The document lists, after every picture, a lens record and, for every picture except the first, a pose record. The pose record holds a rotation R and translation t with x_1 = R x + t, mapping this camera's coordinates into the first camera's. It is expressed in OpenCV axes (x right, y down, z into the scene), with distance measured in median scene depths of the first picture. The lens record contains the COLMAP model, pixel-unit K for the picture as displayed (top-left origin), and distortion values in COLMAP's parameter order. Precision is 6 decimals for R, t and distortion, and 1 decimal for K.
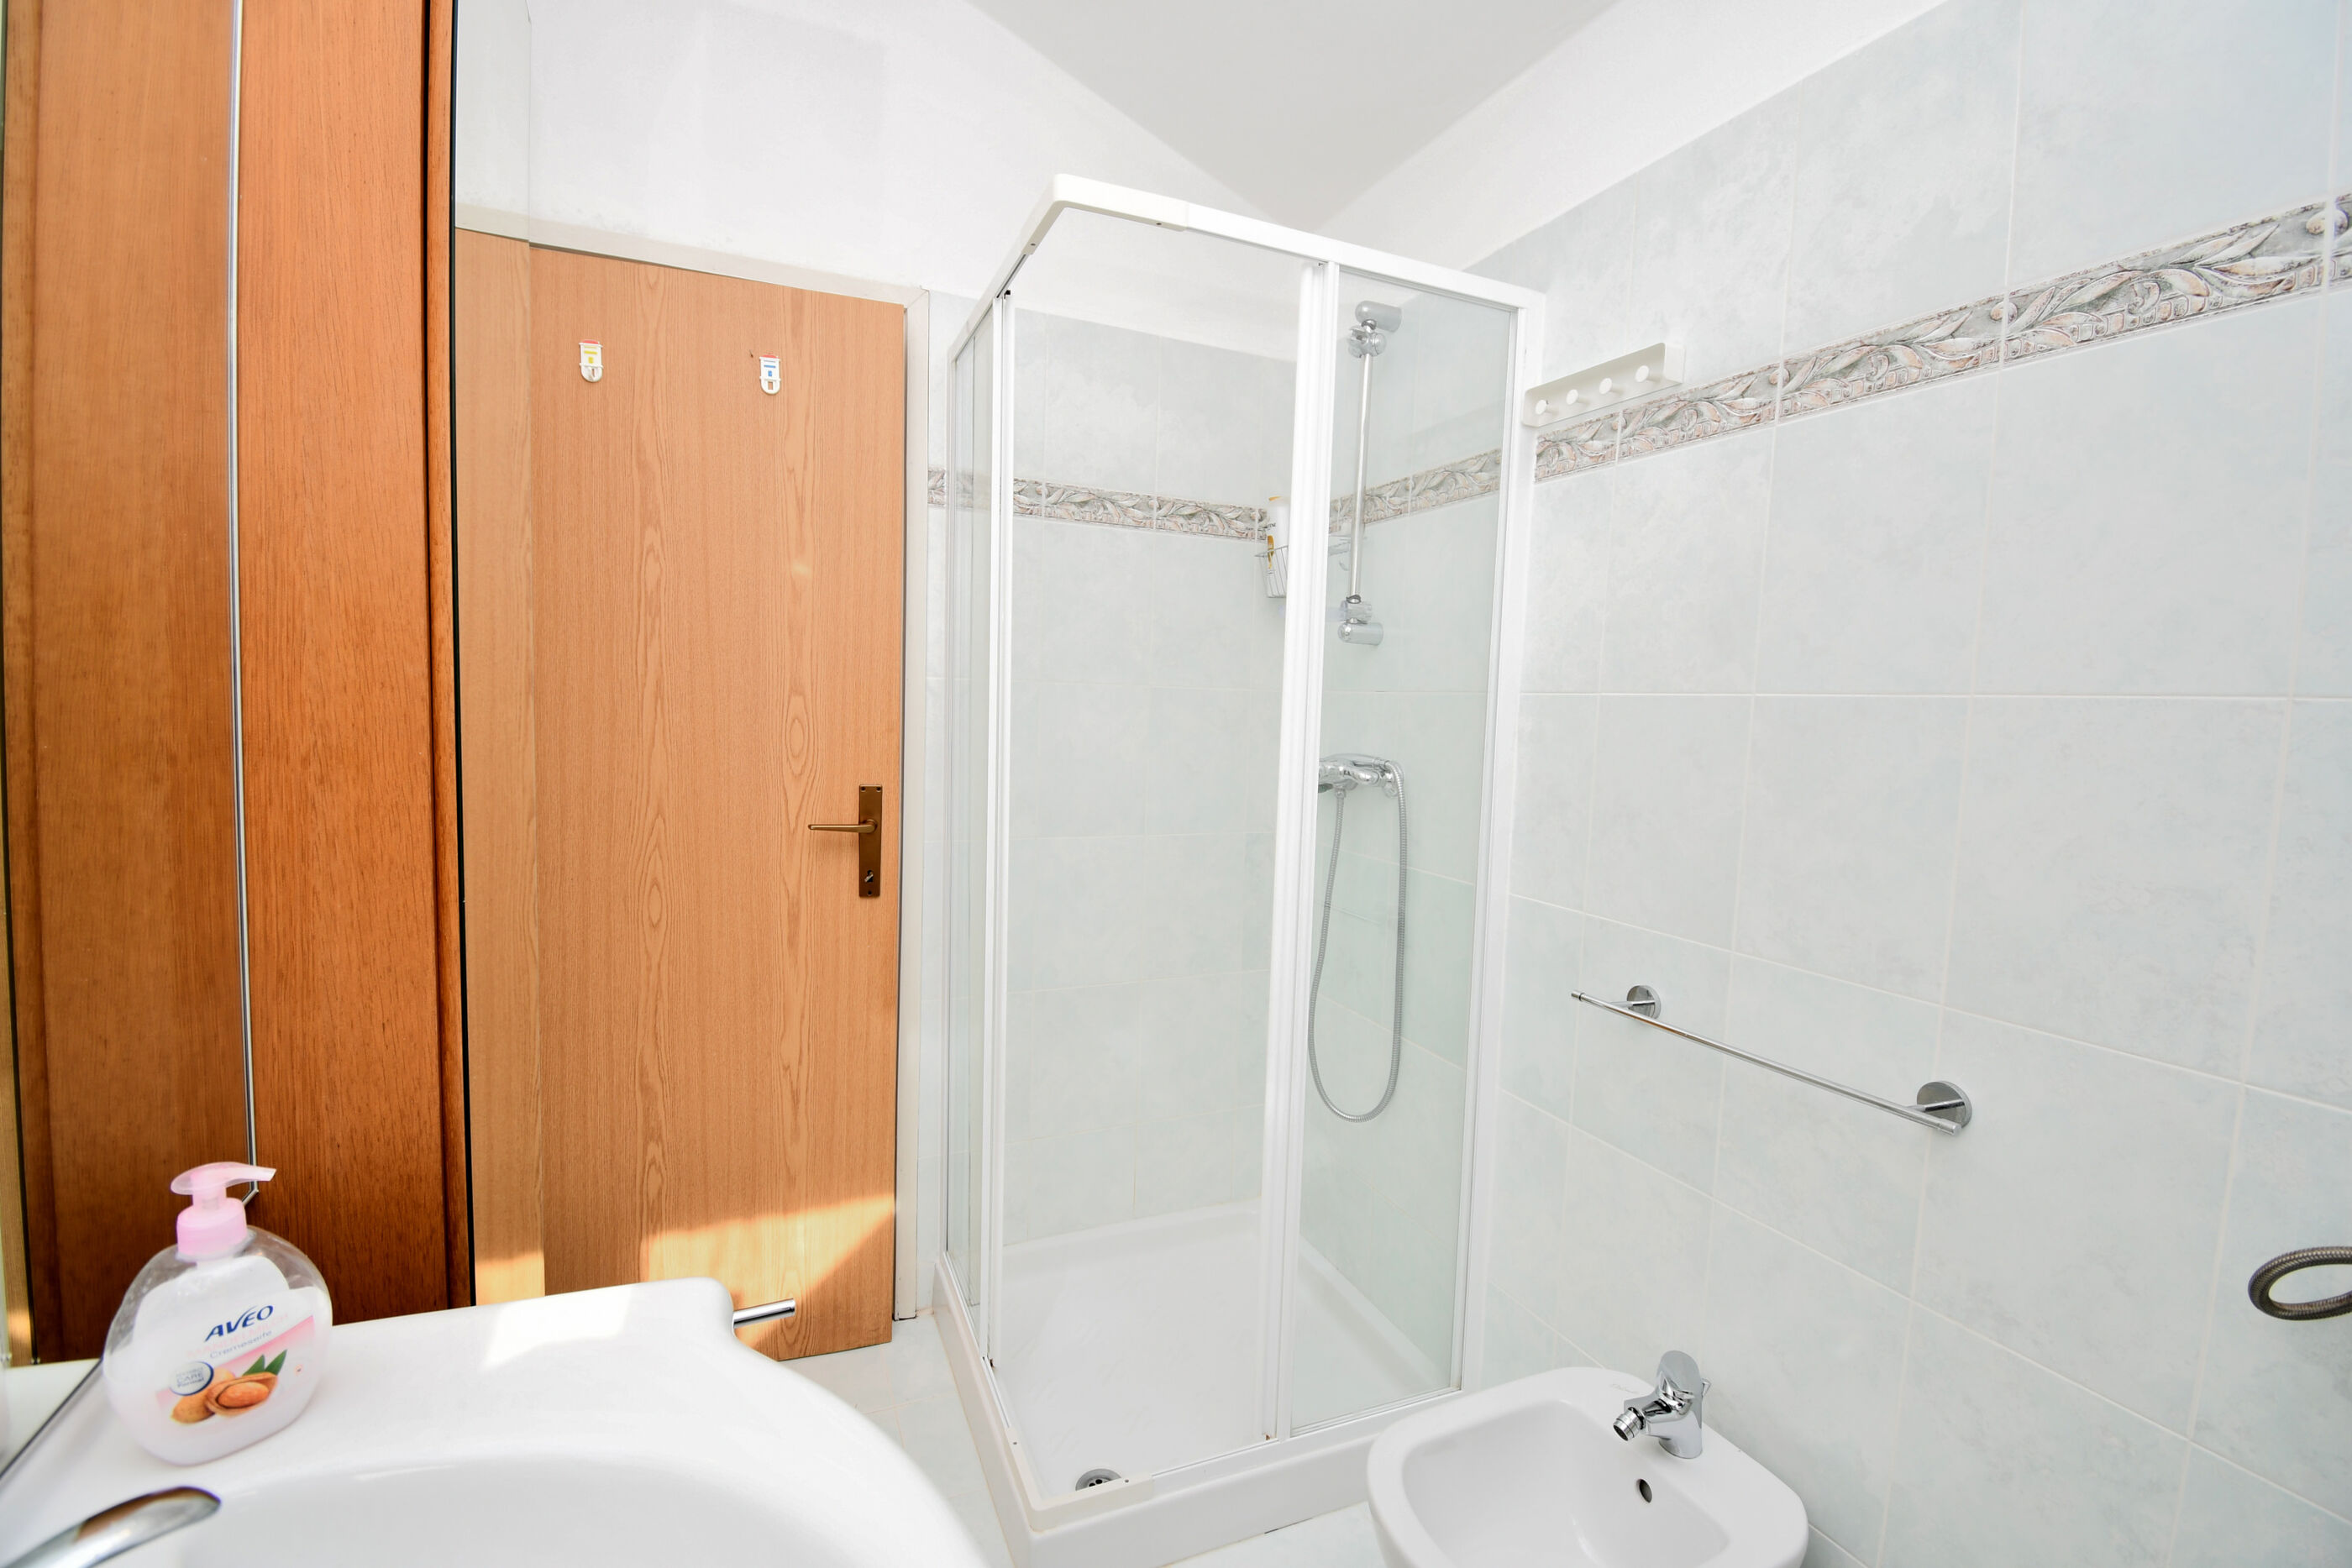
lens RADIAL K [[1029.3, 0, 1176.3], [0, 1029.3, 794.8], [0, 0, 1]] dist [0.019429, -0.025958]
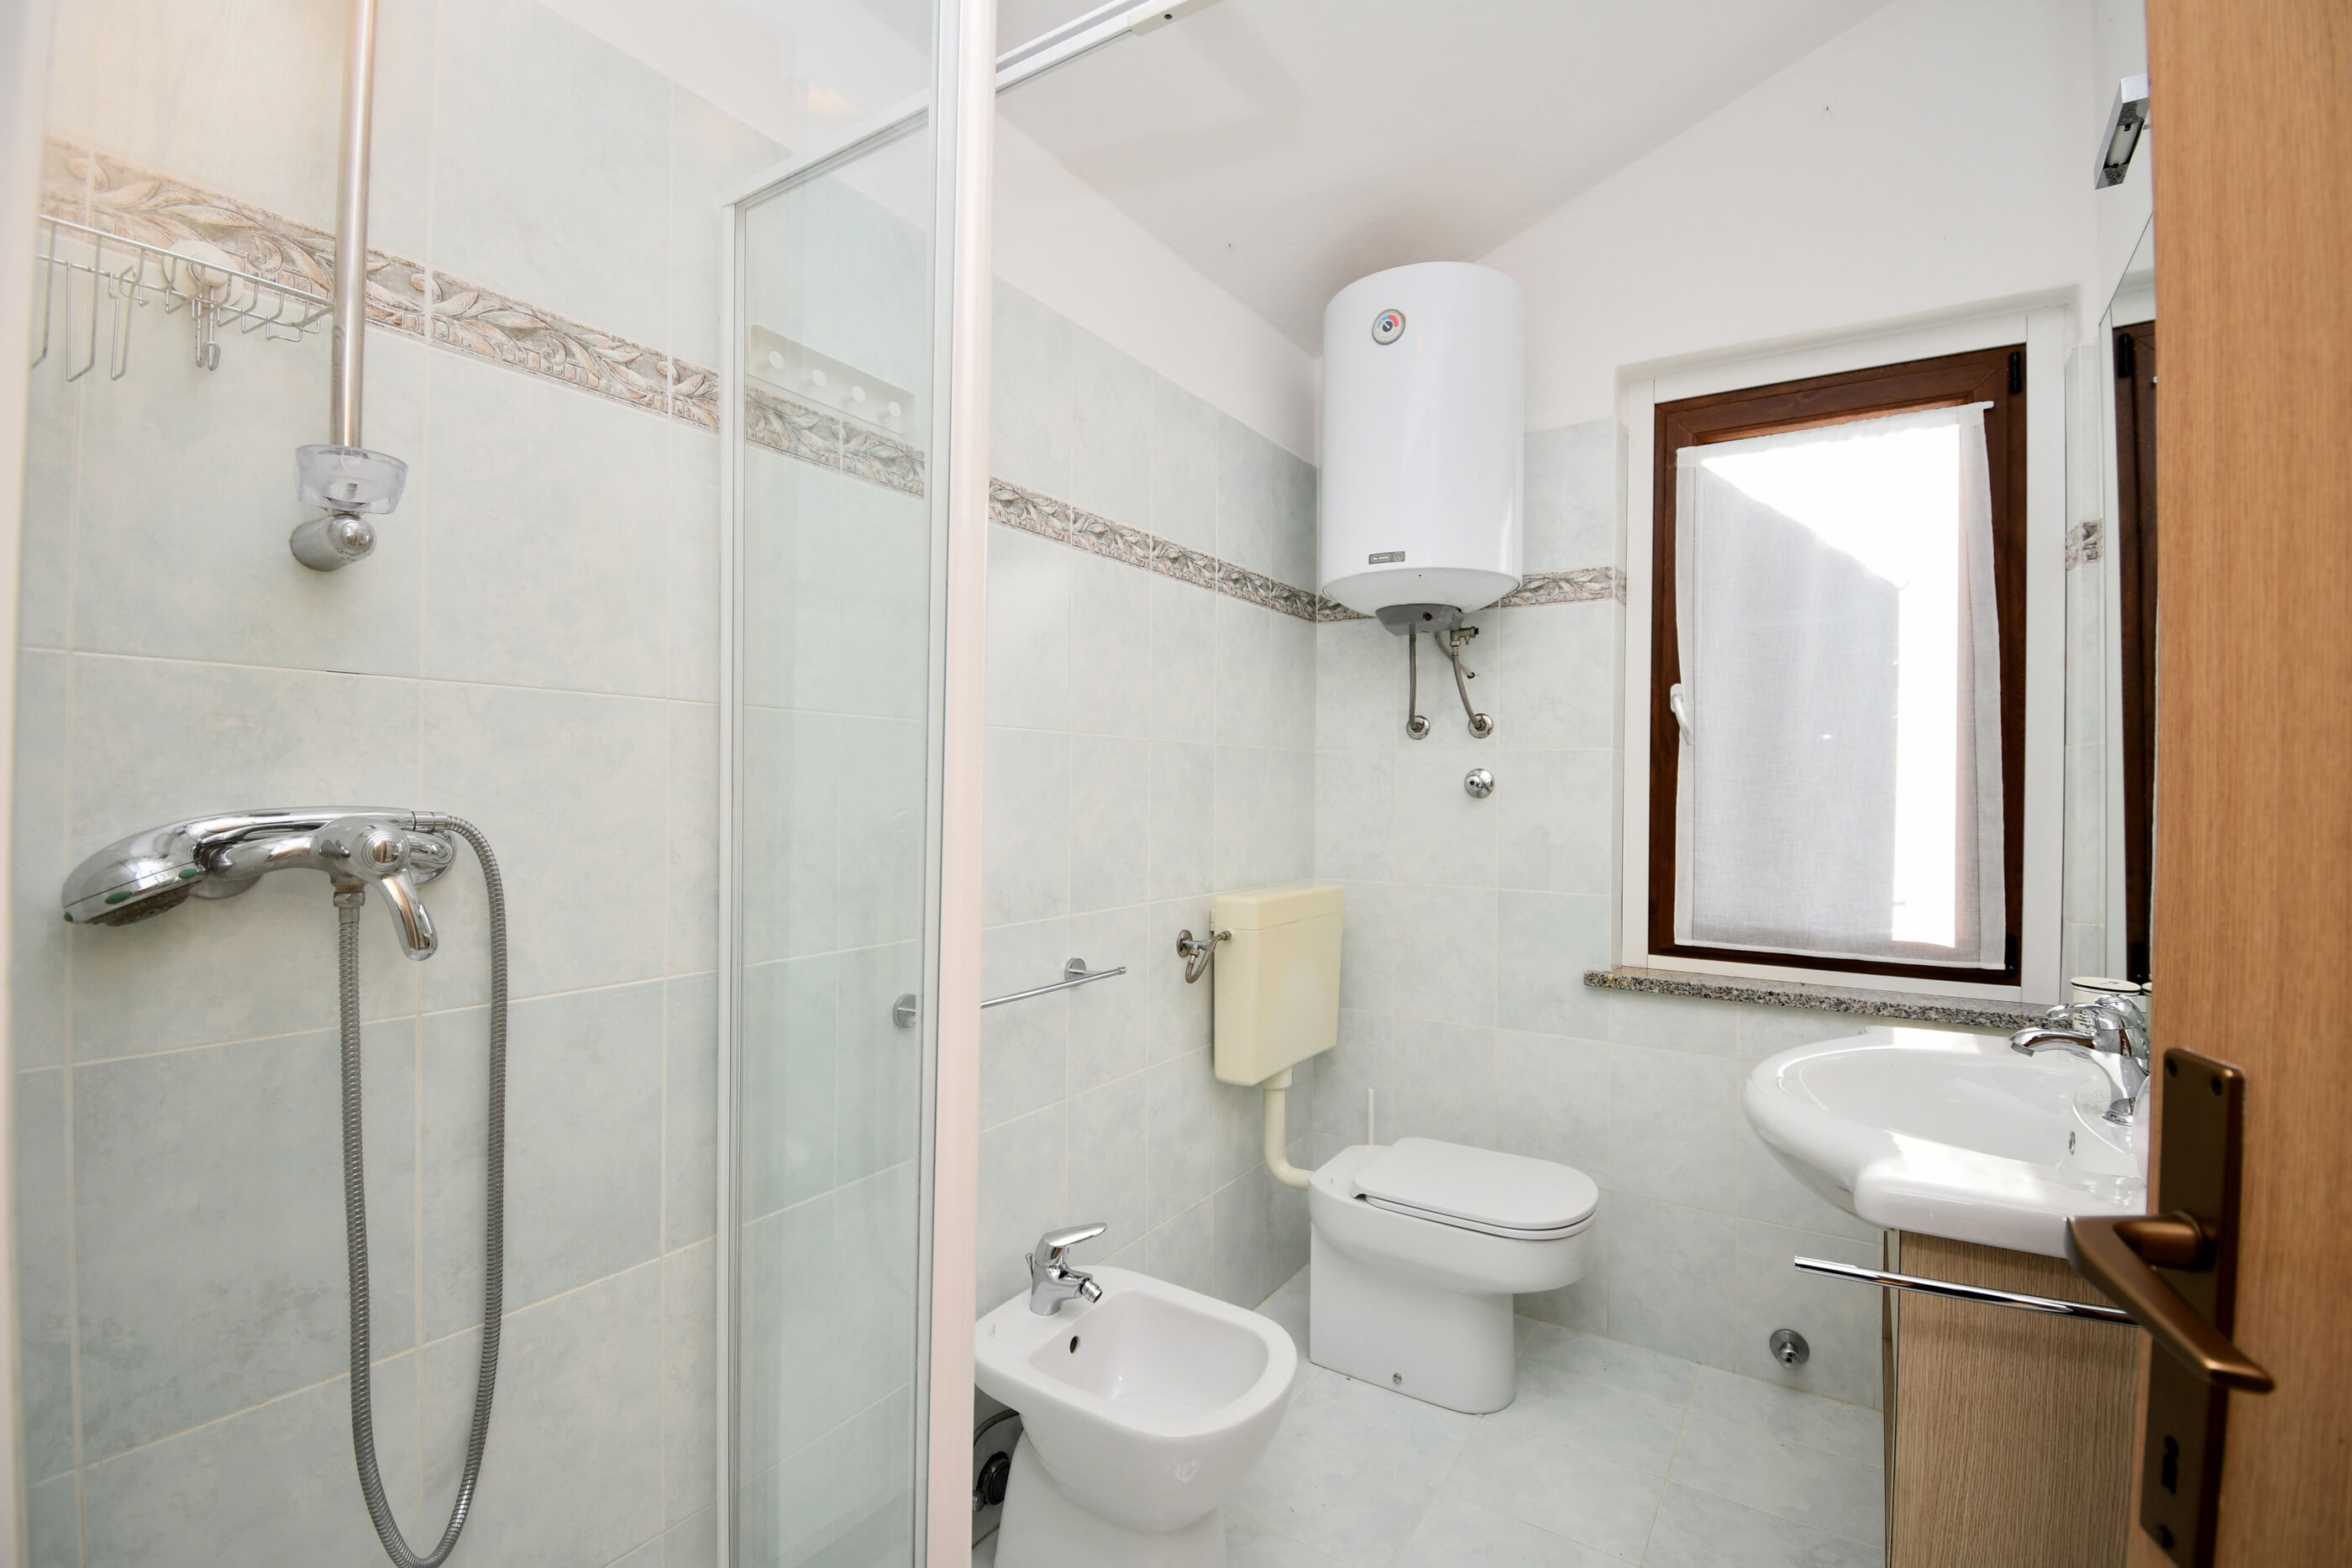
lens RADIAL K [[1029.3, 0, 1176.3], [0, 1029.3, 794.8], [0, 0, 1]] dist [0.019429, -0.025958]
pose [[-0.507636, -0.081549, 0.857703, -0.618605], [-0.000908, 0.995560, 0.094120, -0.121365], [-0.861571, 0.047000, -0.505457, 1.308149]]
